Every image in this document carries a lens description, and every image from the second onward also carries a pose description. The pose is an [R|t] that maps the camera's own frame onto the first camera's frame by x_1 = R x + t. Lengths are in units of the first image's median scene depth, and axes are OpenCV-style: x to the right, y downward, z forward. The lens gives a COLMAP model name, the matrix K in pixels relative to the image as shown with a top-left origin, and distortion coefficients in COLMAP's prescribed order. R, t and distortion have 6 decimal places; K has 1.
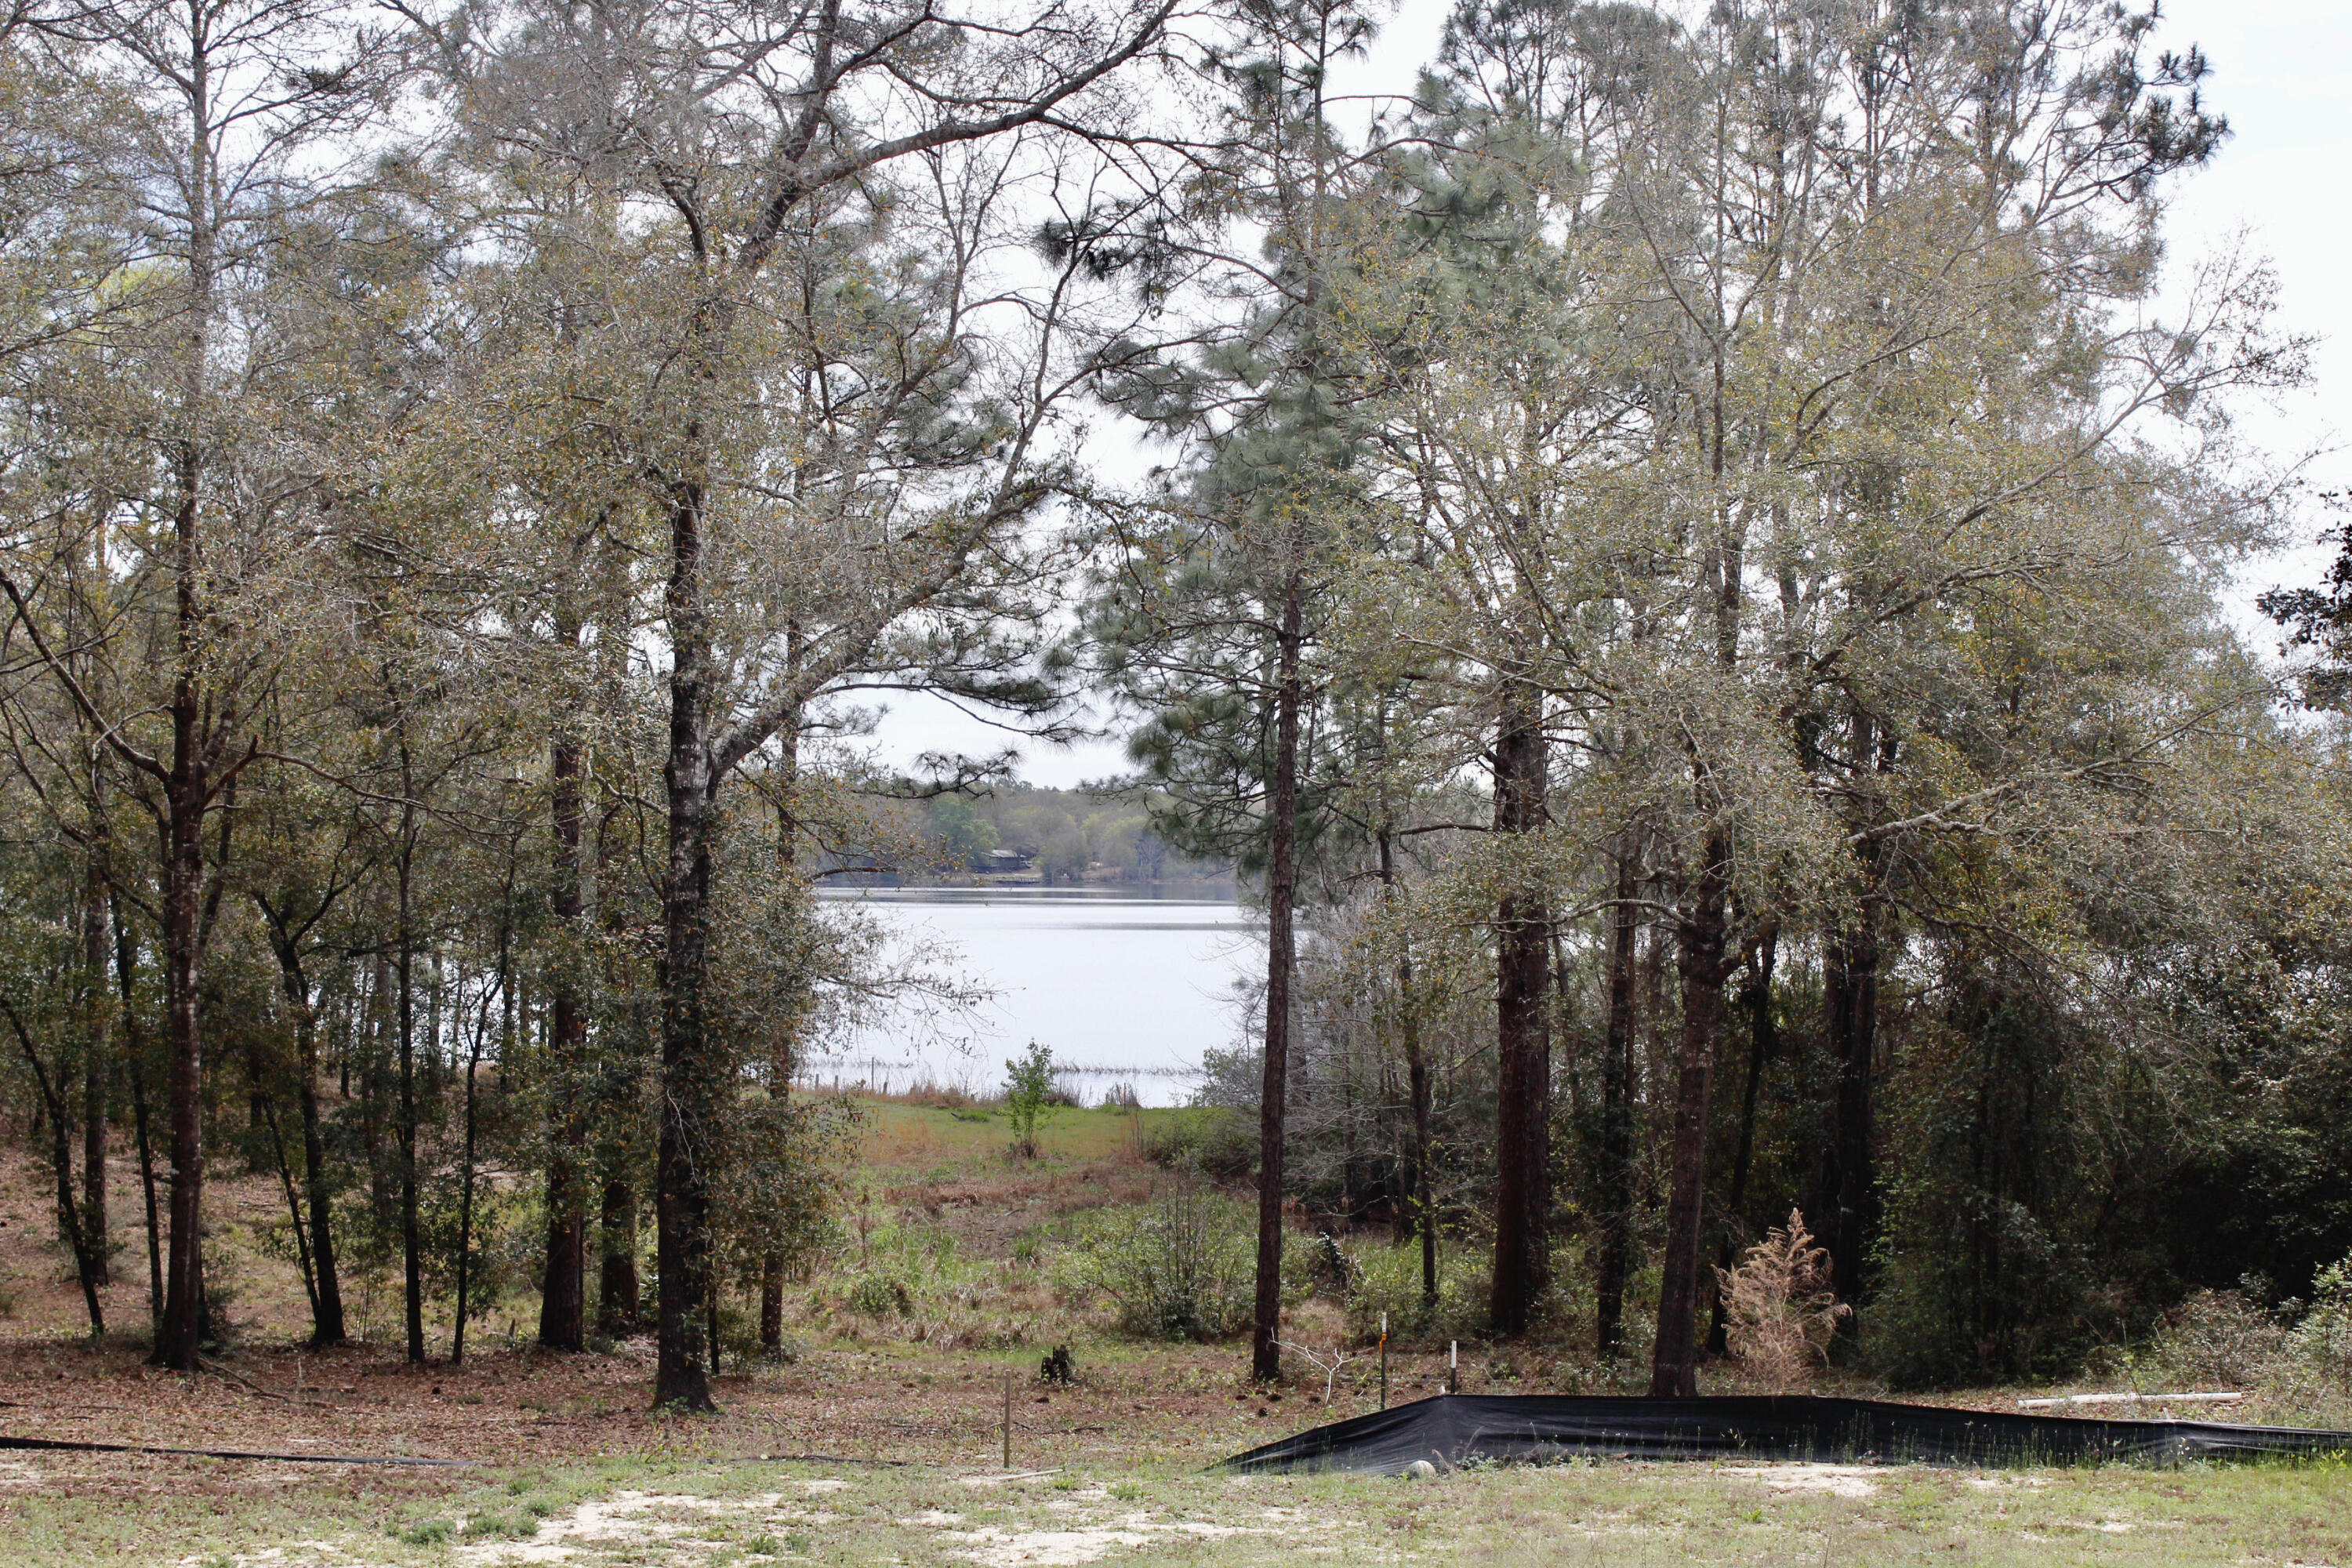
lens RADIAL K [[3909.9, 0, 1181.4], [0, 3909.9, 776.1], [0, 0, 1]] dist [-0.032477, 0.000000]
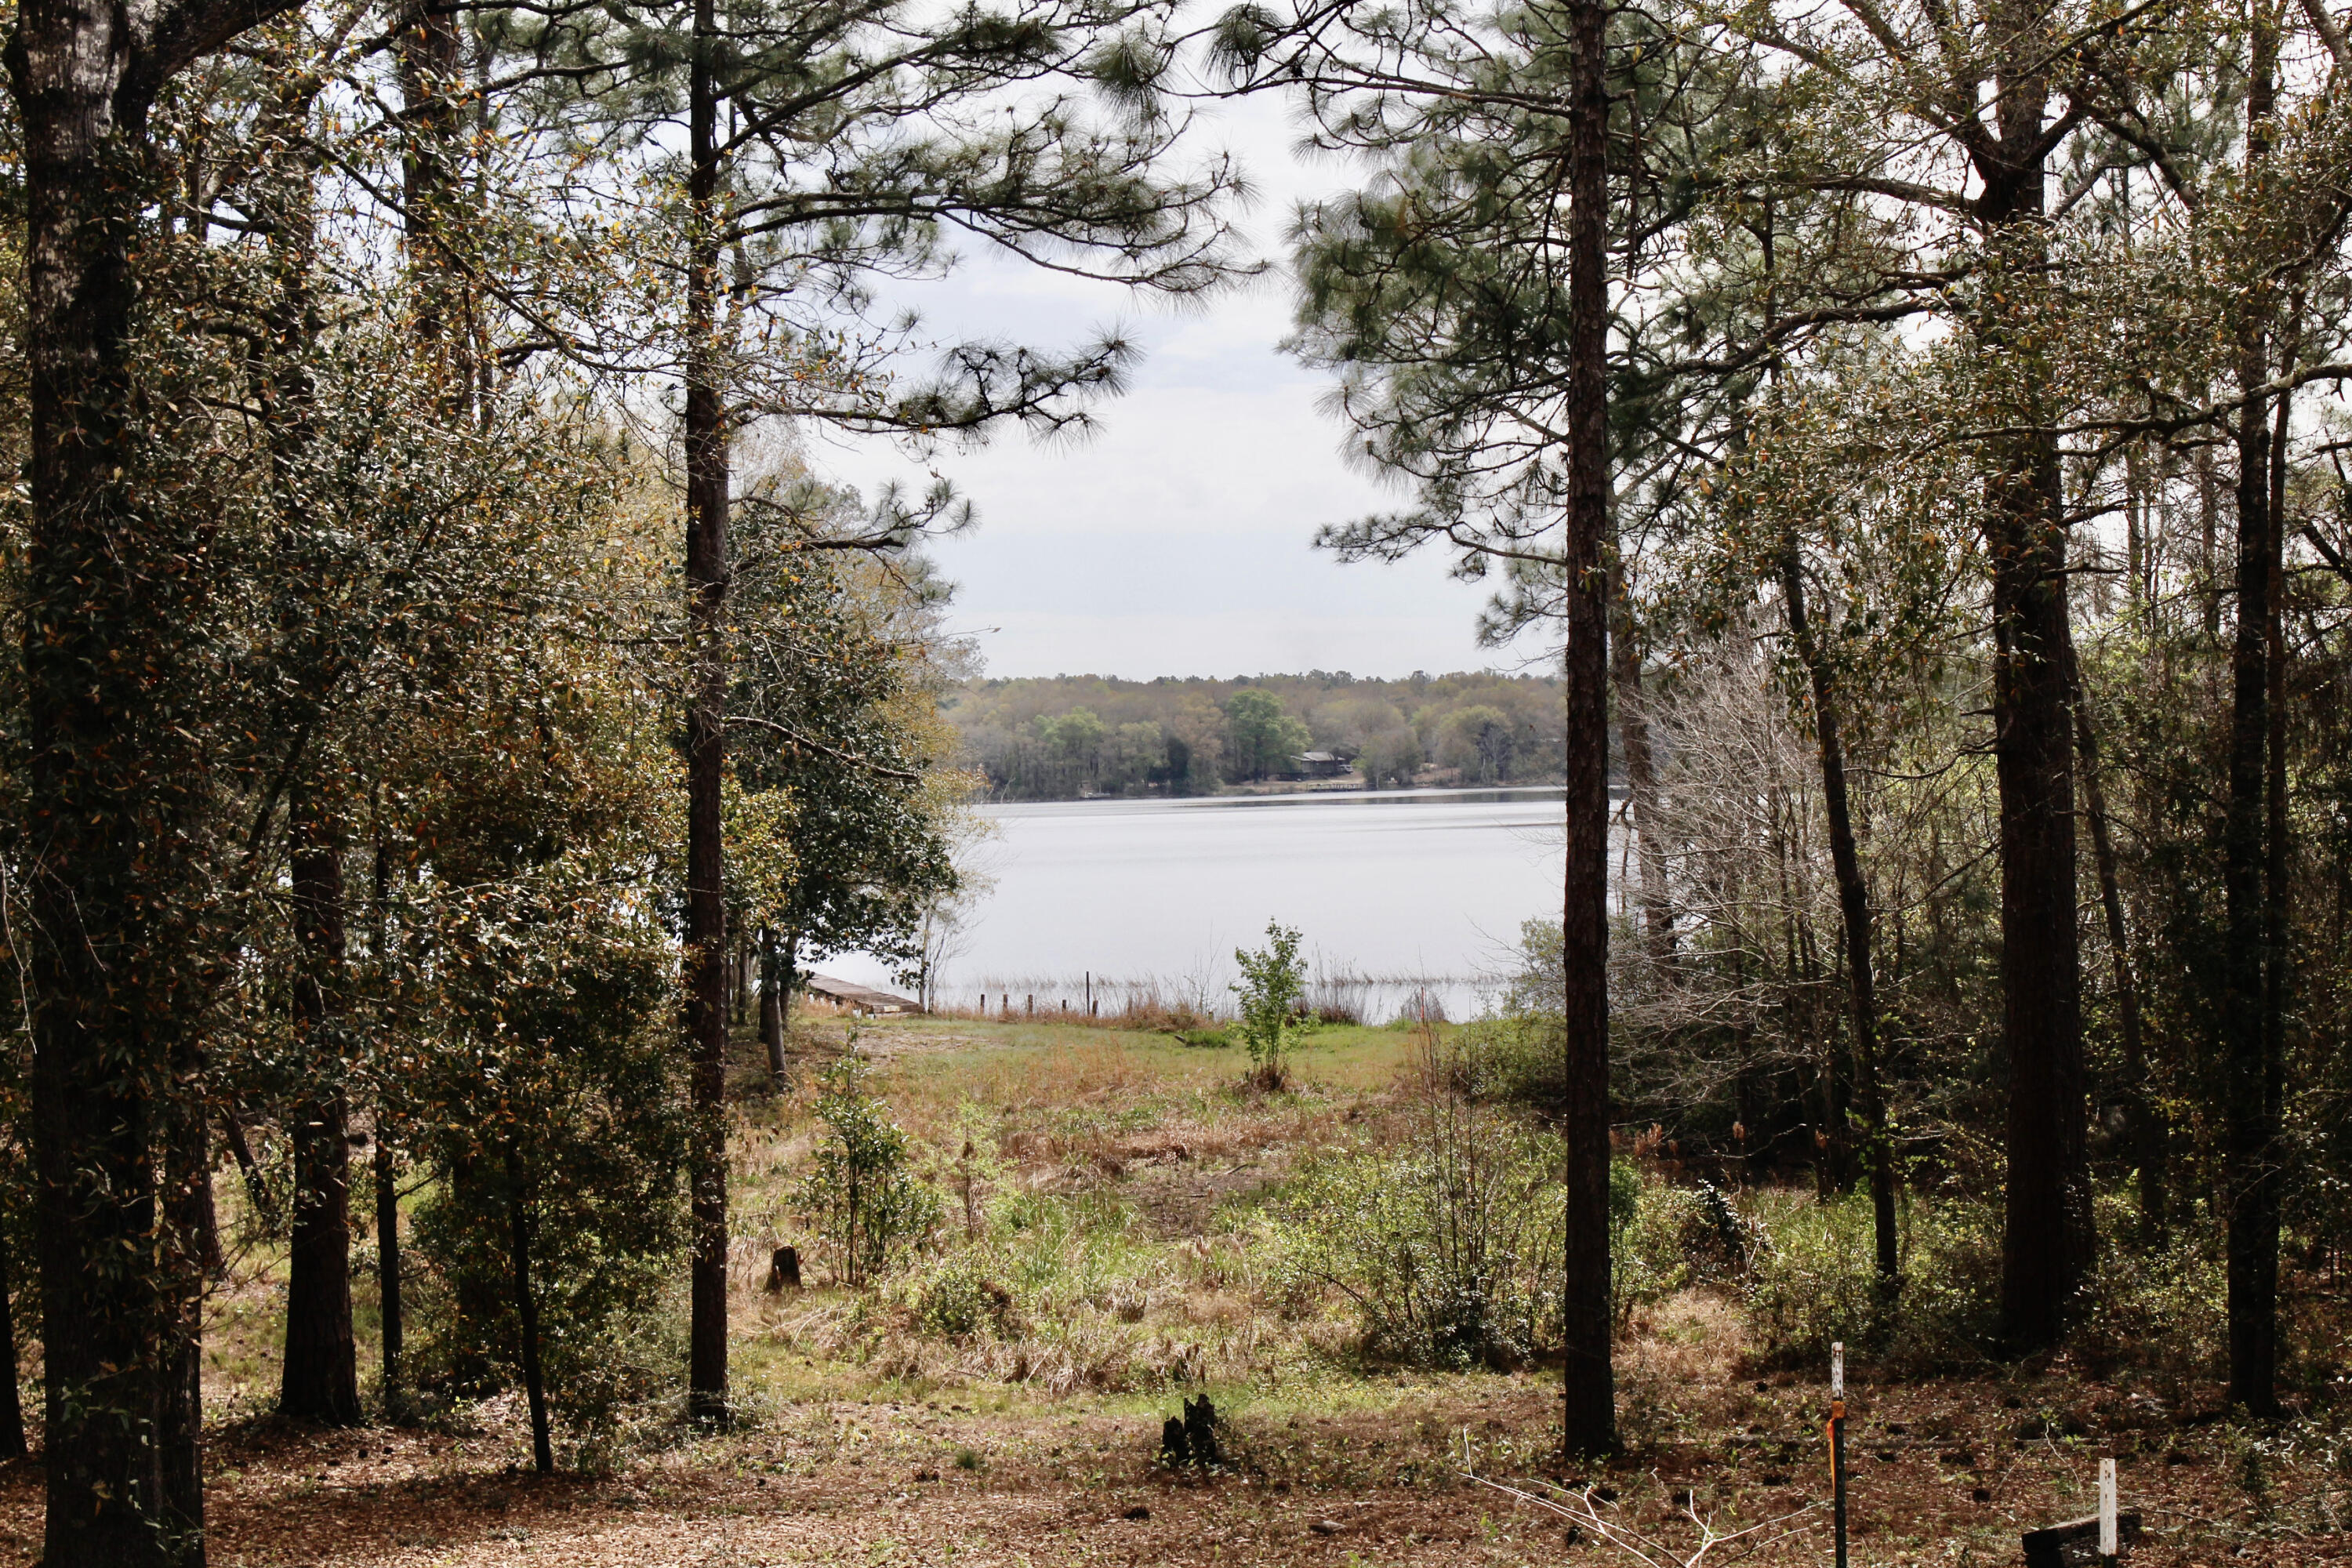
lens RADIAL K [[4588.6, 0, 1174.7], [0, 4588.6, 792.1], [0, 0, 1]] dist [-0.006999, 0.000000]
pose [[0.996223, -0.034835, -0.079534, 0.014256], [0.036789, 0.999053, 0.023240, 0.039941], [0.078649, -0.026078, 0.996561, 0.308050]]
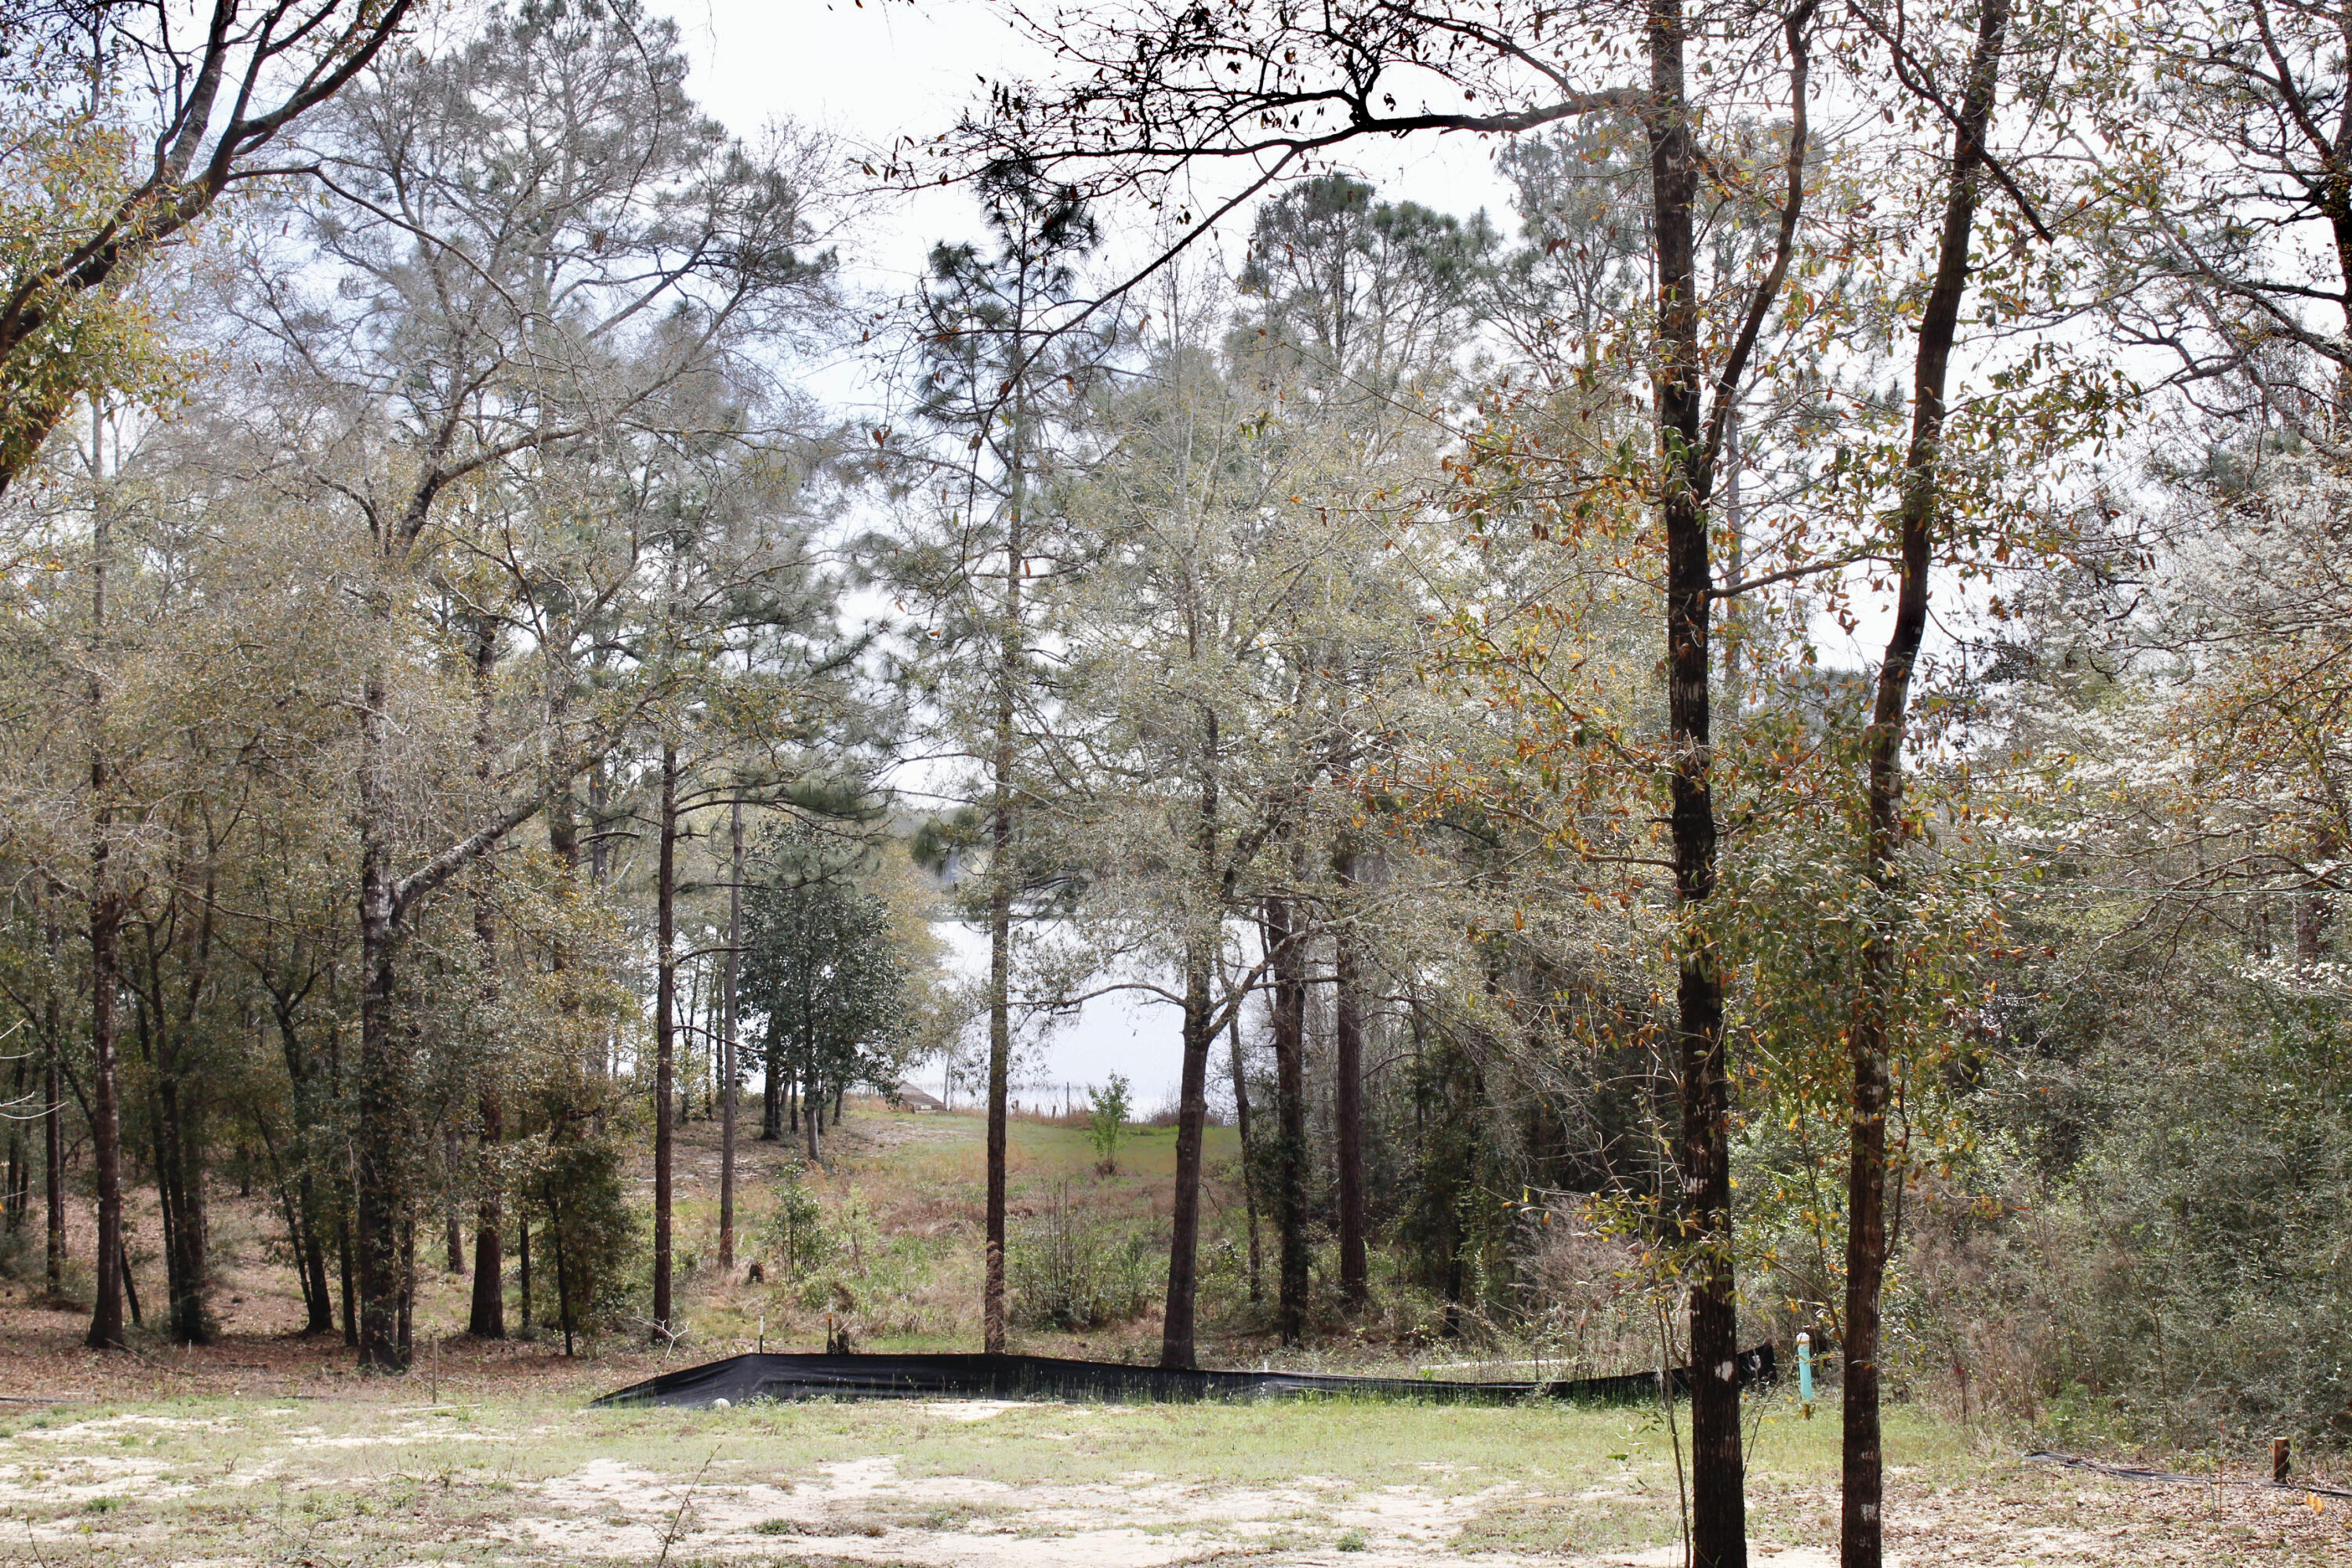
lens RADIAL K [[3909.9, 0, 1167.8], [0, 3909.9, 786.5], [0, 0, 1]] dist [-0.032477, 0.000000]
pose [[0.991835, -0.019901, -0.125966, 0.187380], [0.019982, 0.999800, -0.000622, -0.021208], [0.125953, -0.001900, 0.992034, -0.187519]]
